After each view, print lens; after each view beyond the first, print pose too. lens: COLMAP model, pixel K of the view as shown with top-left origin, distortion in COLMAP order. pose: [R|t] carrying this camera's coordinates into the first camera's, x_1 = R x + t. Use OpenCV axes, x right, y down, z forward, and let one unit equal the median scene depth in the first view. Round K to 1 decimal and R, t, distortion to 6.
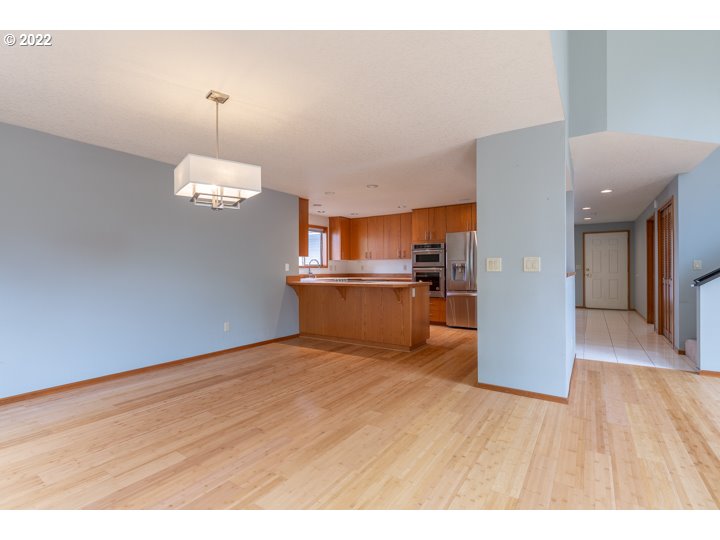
lens RADIAL K [[347.0, 0, 360.0], [0, 347.0, 270.0], [0, 0, 1]] dist [-0.003633, -0.000628]
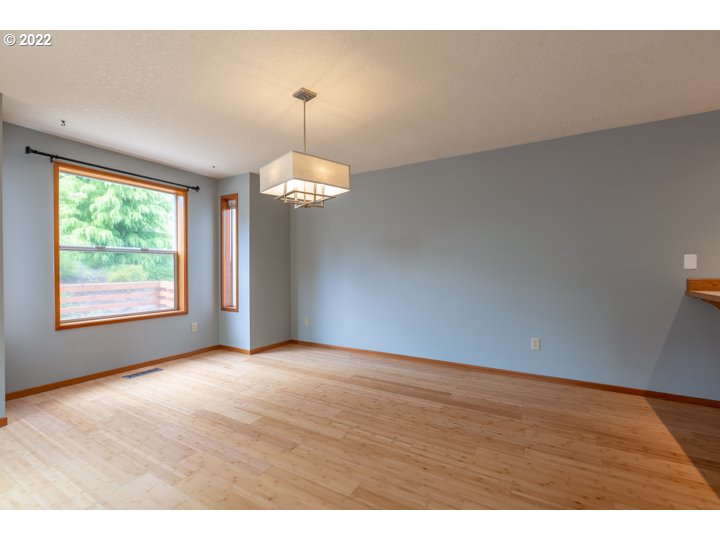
lens RADIAL K [[325.6, 0, 360.0], [0, 325.6, 270.0], [0, 0, 1]] dist [-0.000260, -0.001008]
pose [[0.054647, 0.009232, -0.998463, 0.219401], [0.002191, 0.999954, 0.009366, -0.001029], [0.998503, -0.002700, 0.054624, 0.449391]]
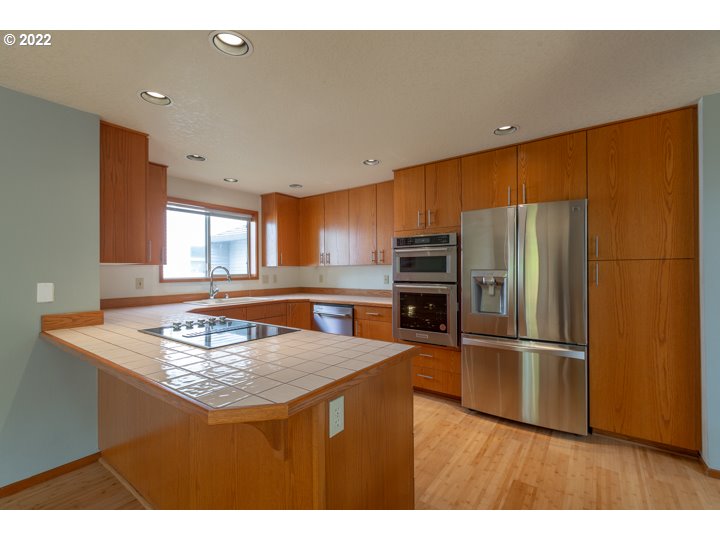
lens RADIAL K [[325.6, 0, 360.0], [0, 325.6, 270.0], [0, 0, 1]] dist [-0.000260, -0.001008]
pose [[0.999177, -0.001536, -0.040538, 0.140209], [0.001491, 0.999998, -0.001130, -0.029070], [0.040540, 0.001069, 0.999177, 0.599018]]
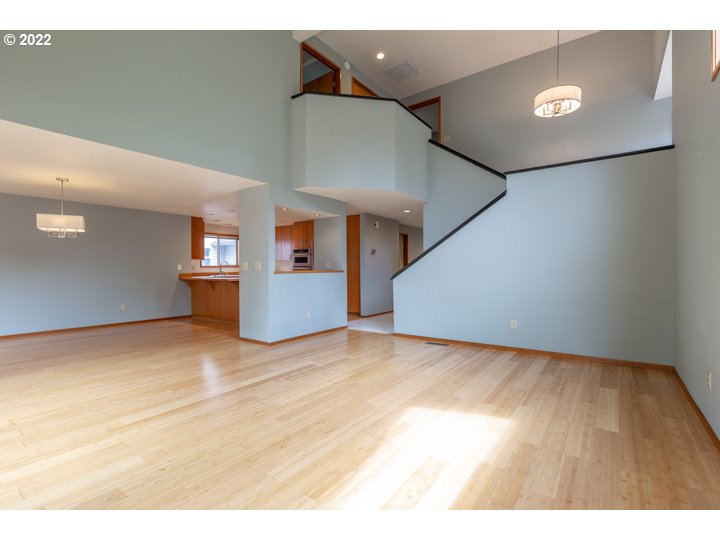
lens RADIAL K [[347.0, 0, 360.0], [0, 347.0, 270.0], [0, 0, 1]] dist [-0.003633, -0.000628]
pose [[0.999085, -0.000485, -0.042757, 0.533146], [0.000631, 0.999994, 0.003400, -0.000940], [0.042755, -0.003424, 0.999080, -0.342564]]
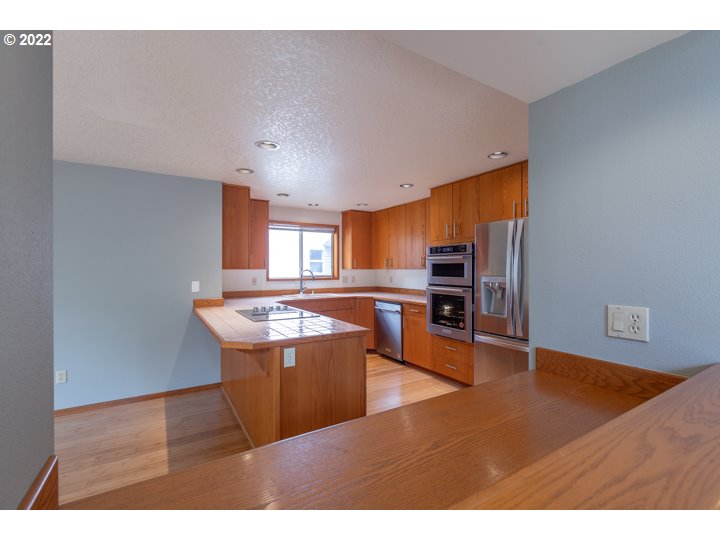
lens RADIAL K [[325.6, 0, 360.0], [0, 325.6, 270.0], [0, 0, 1]] dist [-0.000260, -0.001008]
pose [[0.910300, 0.004850, -0.413921, 0.322694], [-0.003756, 0.999987, 0.003457, -0.040014], [0.413932, -0.001592, 0.910306, 0.503517]]
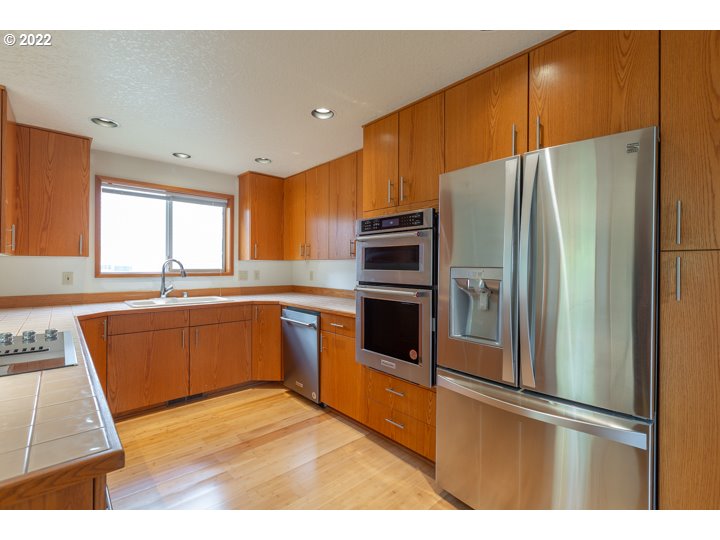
lens RADIAL K [[330.2, 0, 363.6], [0, 330.2, 266.7], [0, 0, 1]] dist [0.000041, -0.000218]
pose [[0.971875, 0.010547, -0.235260, 0.276169], [-0.010712, 0.999942, 0.000576, -0.028967], [0.235253, 0.001960, 0.971932, 0.771557]]
